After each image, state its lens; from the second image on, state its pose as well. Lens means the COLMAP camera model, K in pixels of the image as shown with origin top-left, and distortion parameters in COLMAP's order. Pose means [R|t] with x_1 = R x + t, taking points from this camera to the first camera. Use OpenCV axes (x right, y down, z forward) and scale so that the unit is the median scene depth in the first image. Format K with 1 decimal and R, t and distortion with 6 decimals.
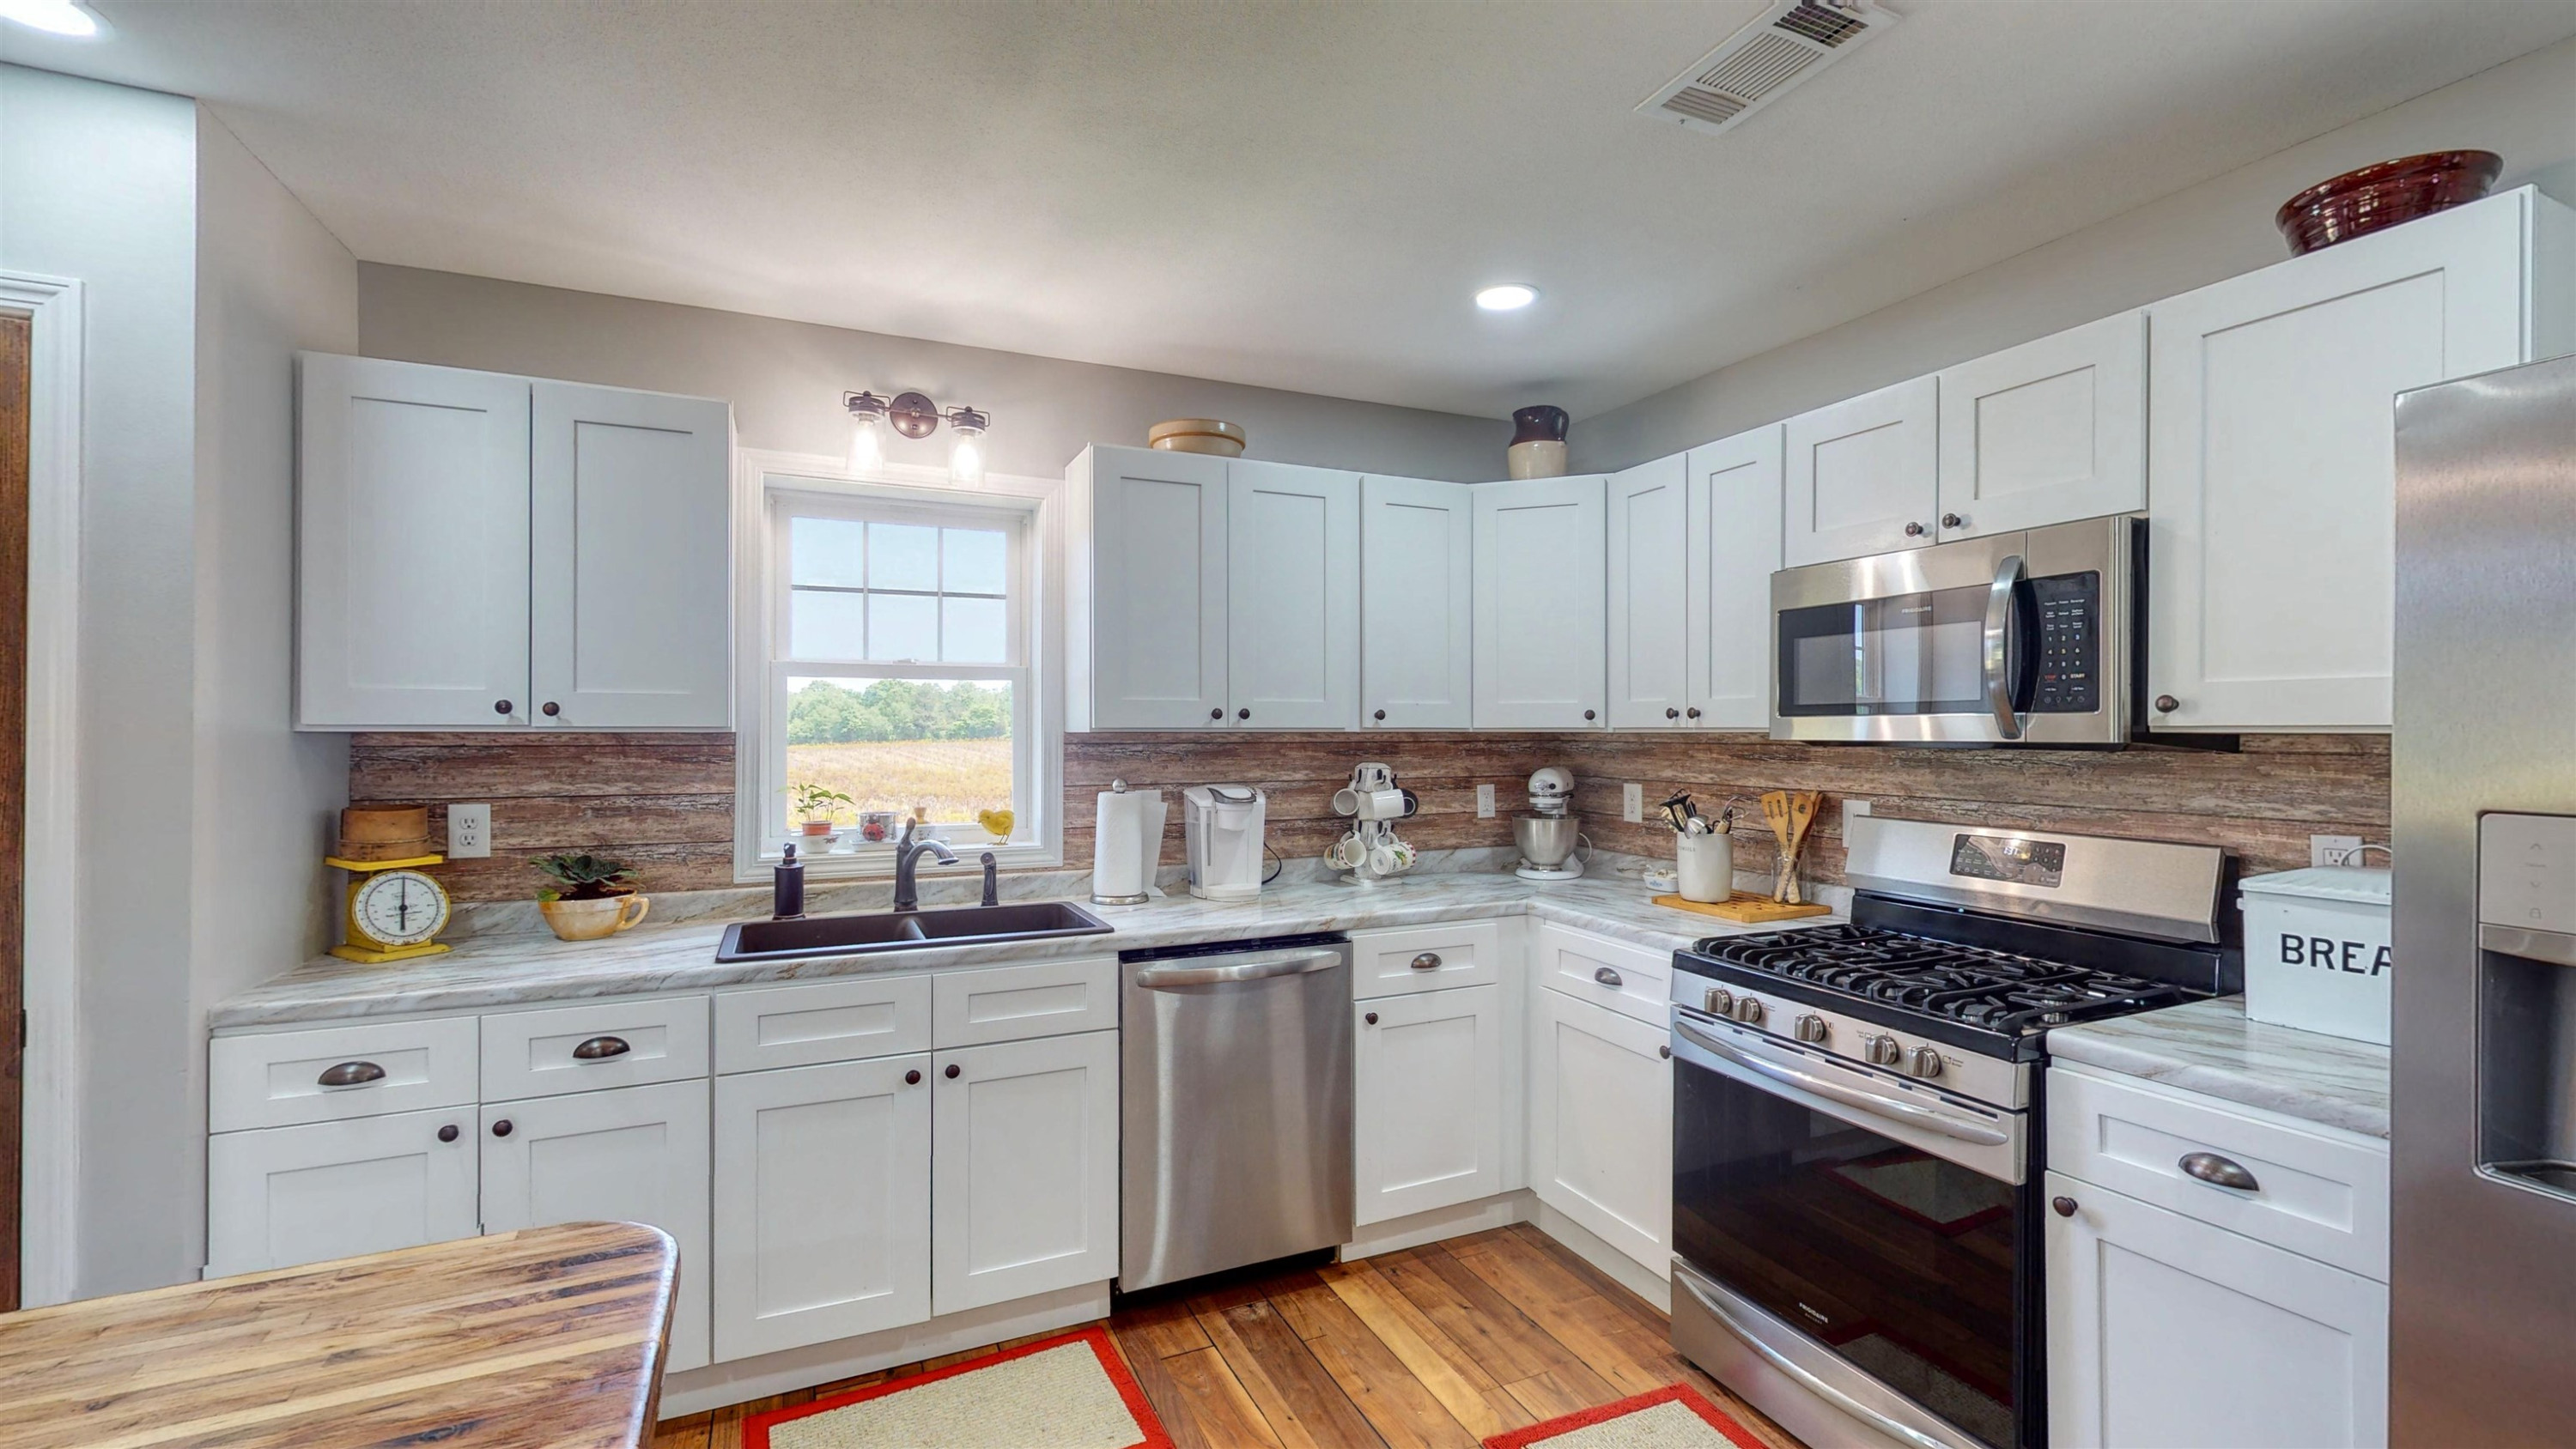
lens RADIAL K [[1067.3, 0, 1287.3], [0, 1067.3, 731.4], [0, 0, 1]] dist [-0.008063, 0.000790]
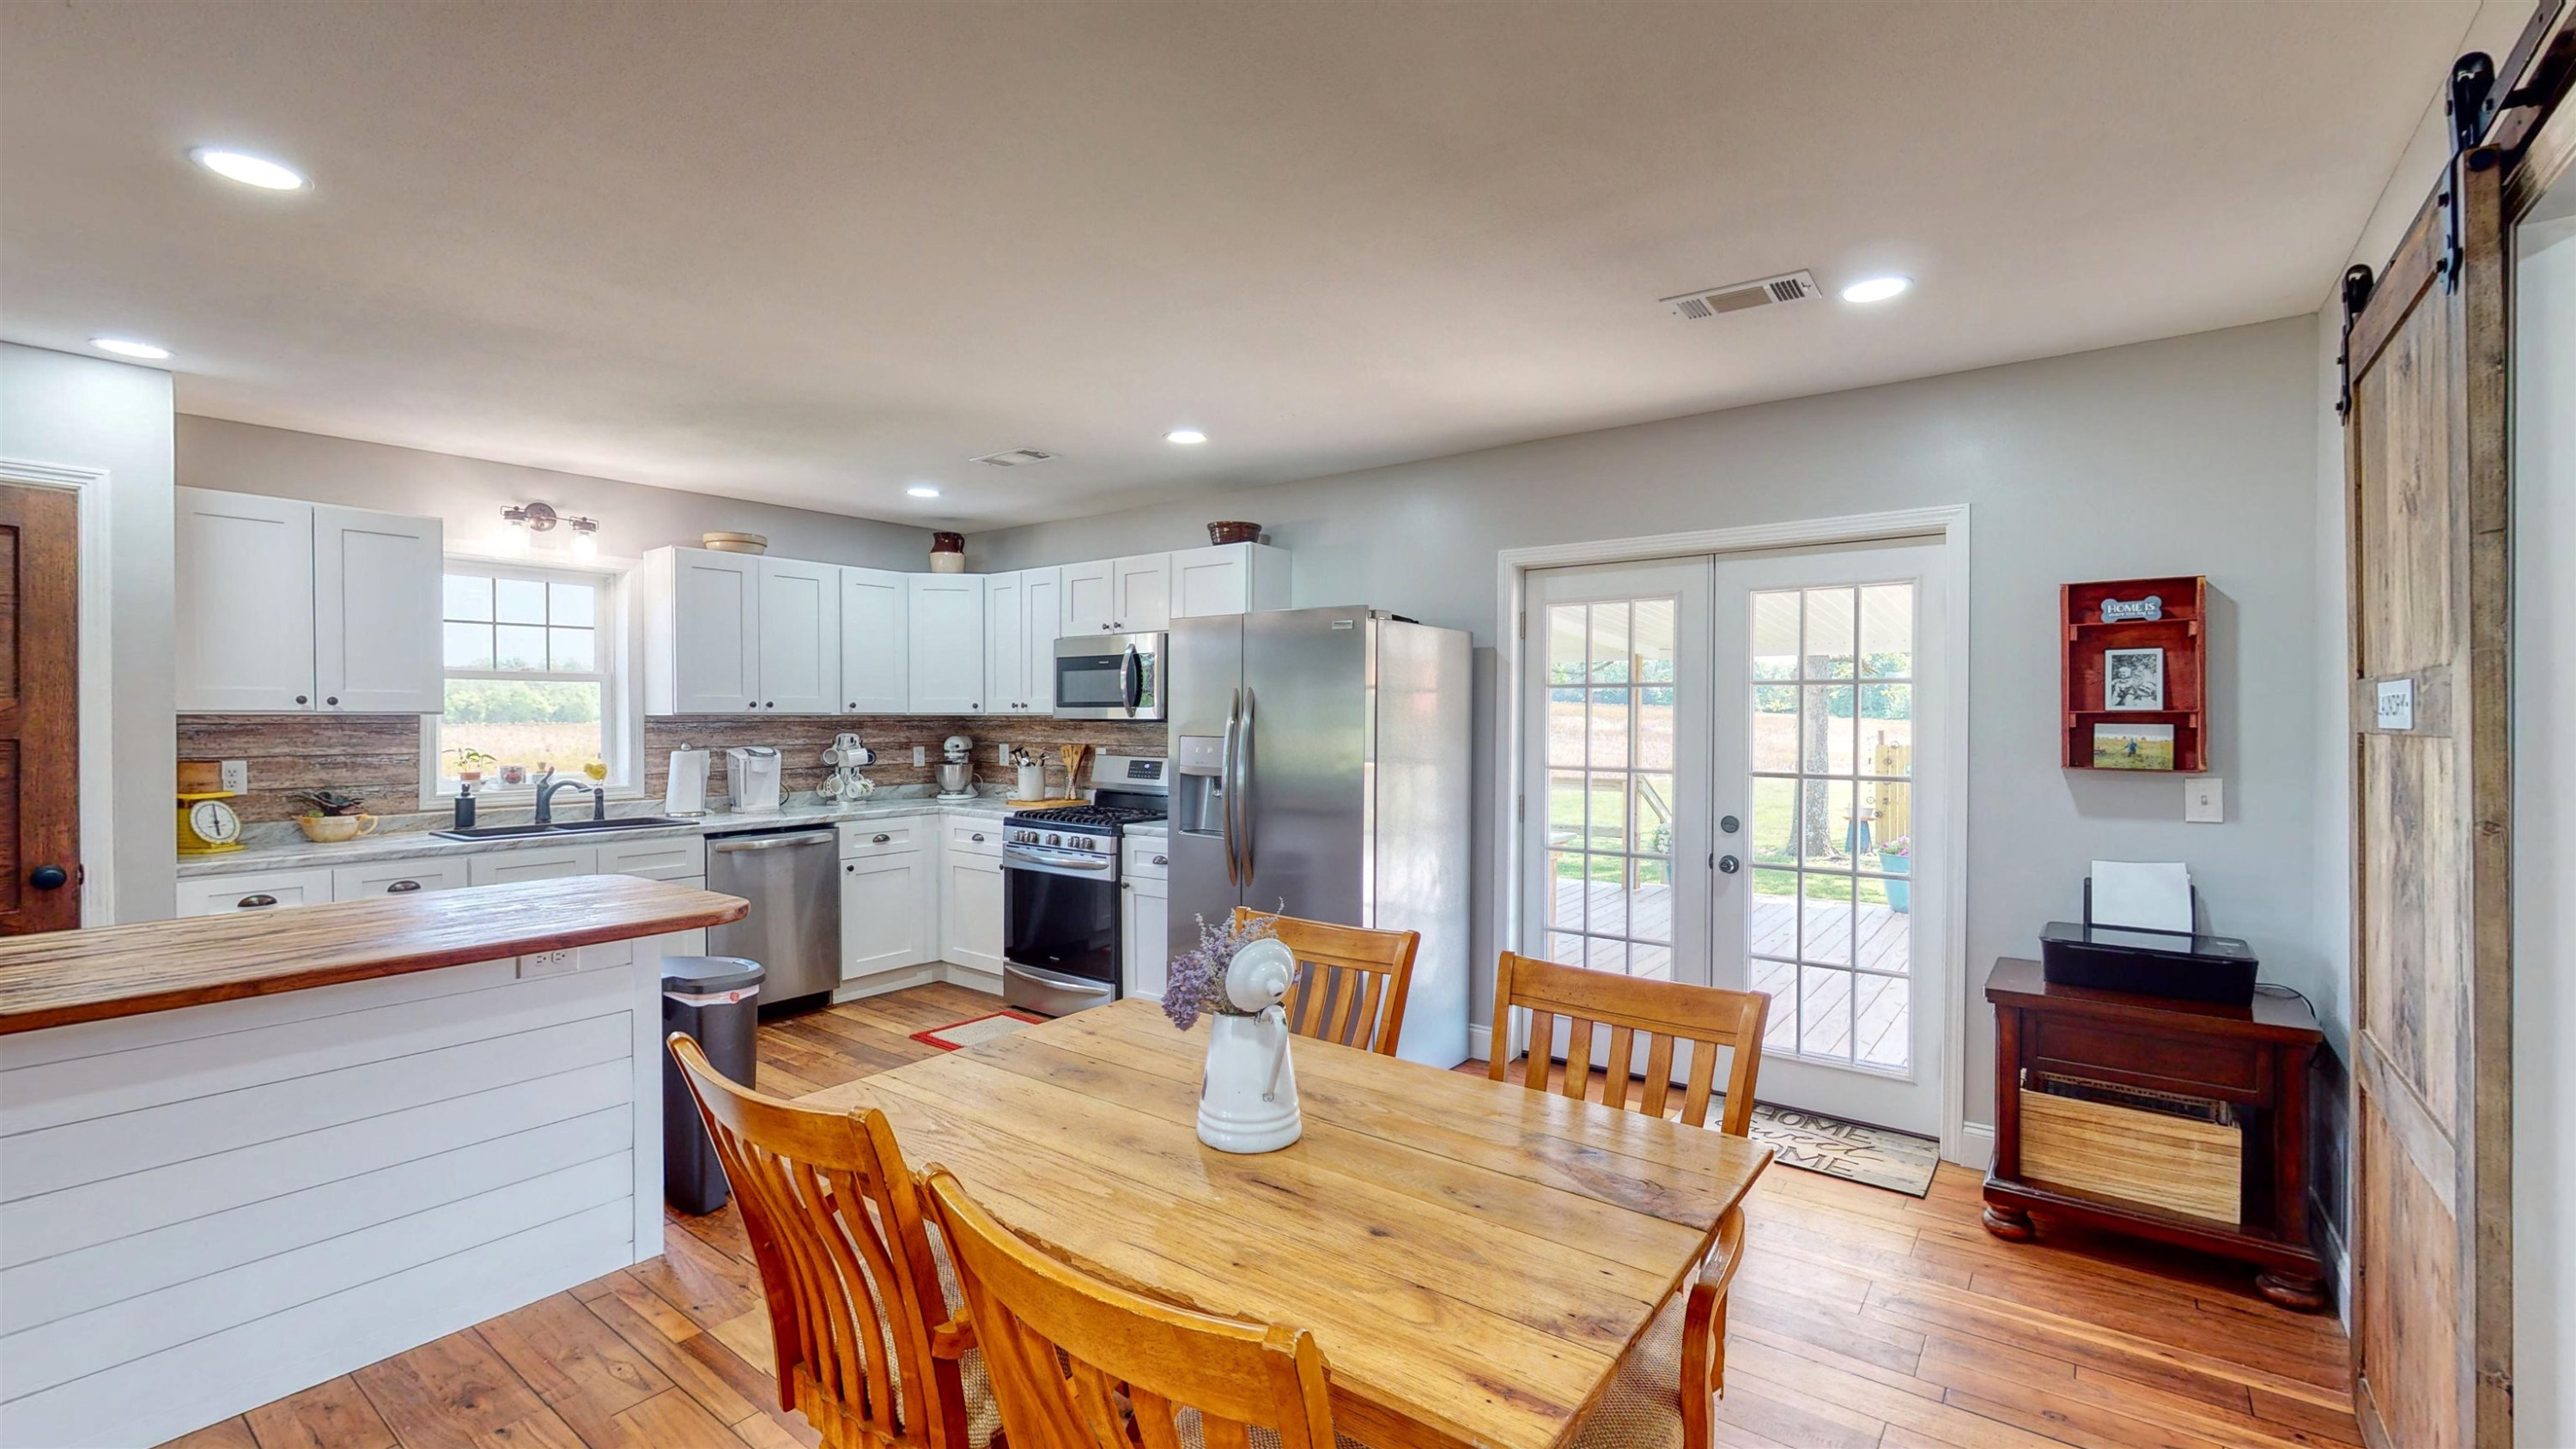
lens RADIAL K [[1067.3, 0, 1295.3], [0, 1067.3, 729.1], [0, 0, 1]] dist [-0.008063, 0.000790]
pose [[0.878455, -0.005708, 0.477791, -0.126153], [-0.000042, 0.999928, 0.012023, 0.002744], [-0.477825, -0.010581, 0.878391, -1.003372]]
